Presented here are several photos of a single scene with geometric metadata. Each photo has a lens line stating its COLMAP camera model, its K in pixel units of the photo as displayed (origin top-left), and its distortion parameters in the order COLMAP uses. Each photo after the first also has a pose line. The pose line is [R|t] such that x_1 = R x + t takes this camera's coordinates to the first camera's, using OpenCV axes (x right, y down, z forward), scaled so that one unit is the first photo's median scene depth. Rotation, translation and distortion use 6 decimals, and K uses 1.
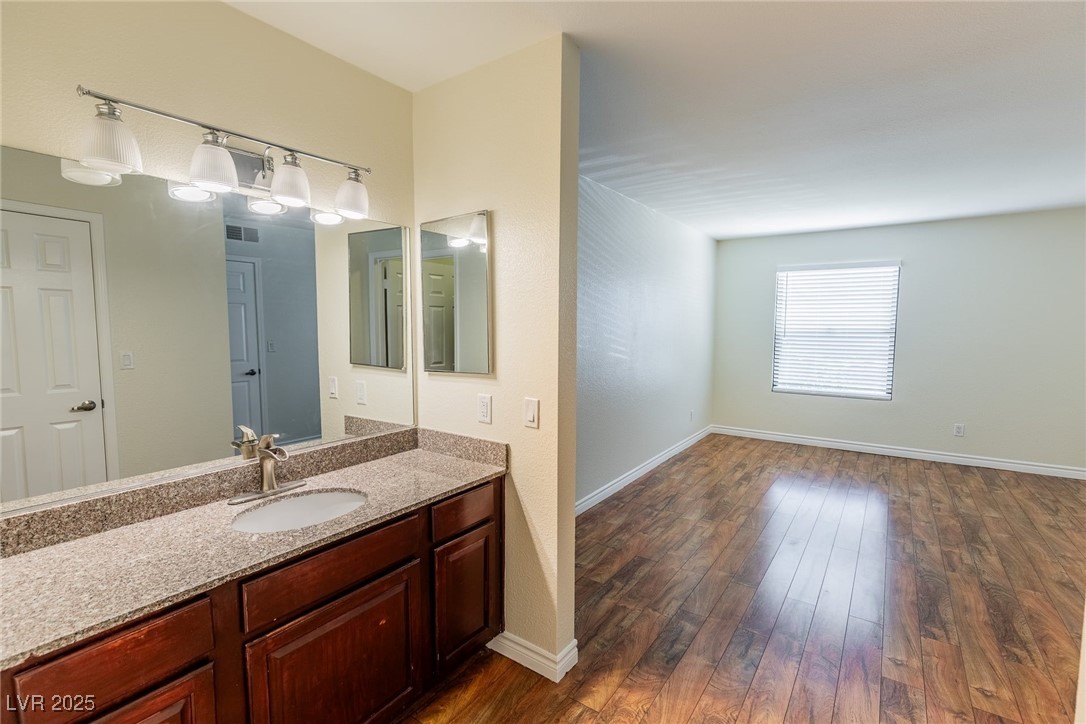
lens RADIAL K [[494.6, 0, 547.6], [0, 494.6, 361.1], [0, 0, 1]] dist [0.005301, 0.000465]
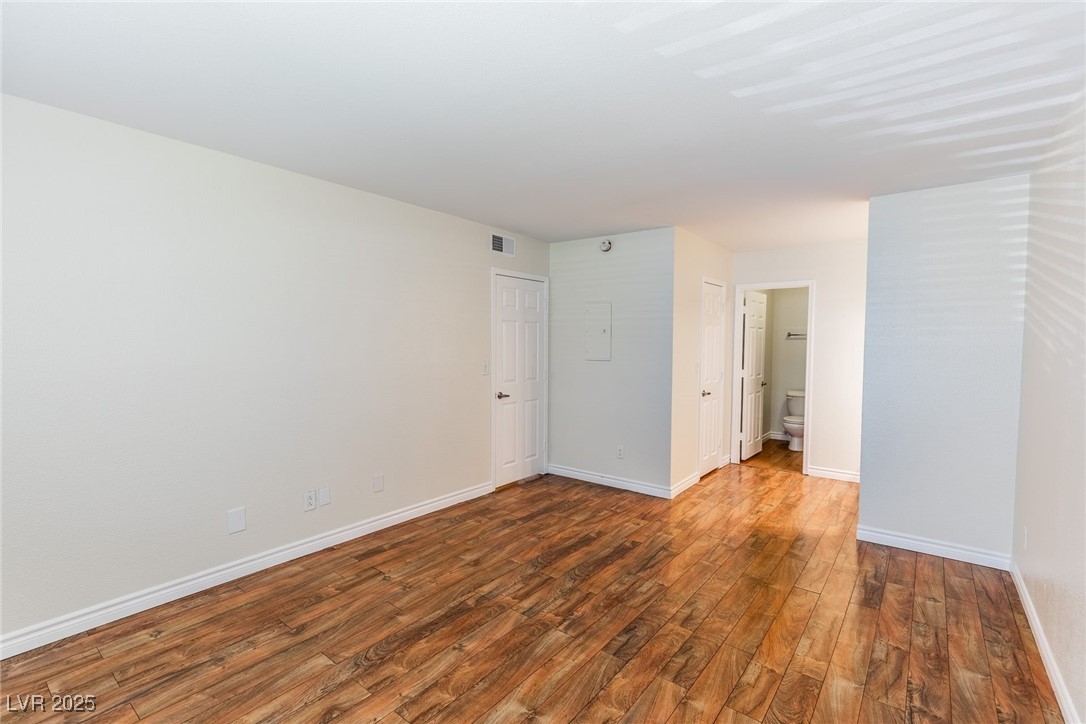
lens RADIAL K [[494.6, 0, 547.6], [0, 494.6, 361.1], [0, 0, 1]] dist [0.005301, 0.000465]
pose [[-0.998713, -0.012905, 0.049041, 0.497624], [-0.007129, 0.993204, 0.116168, -0.095893], [-0.050207, 0.115669, -0.992018, 1.267096]]
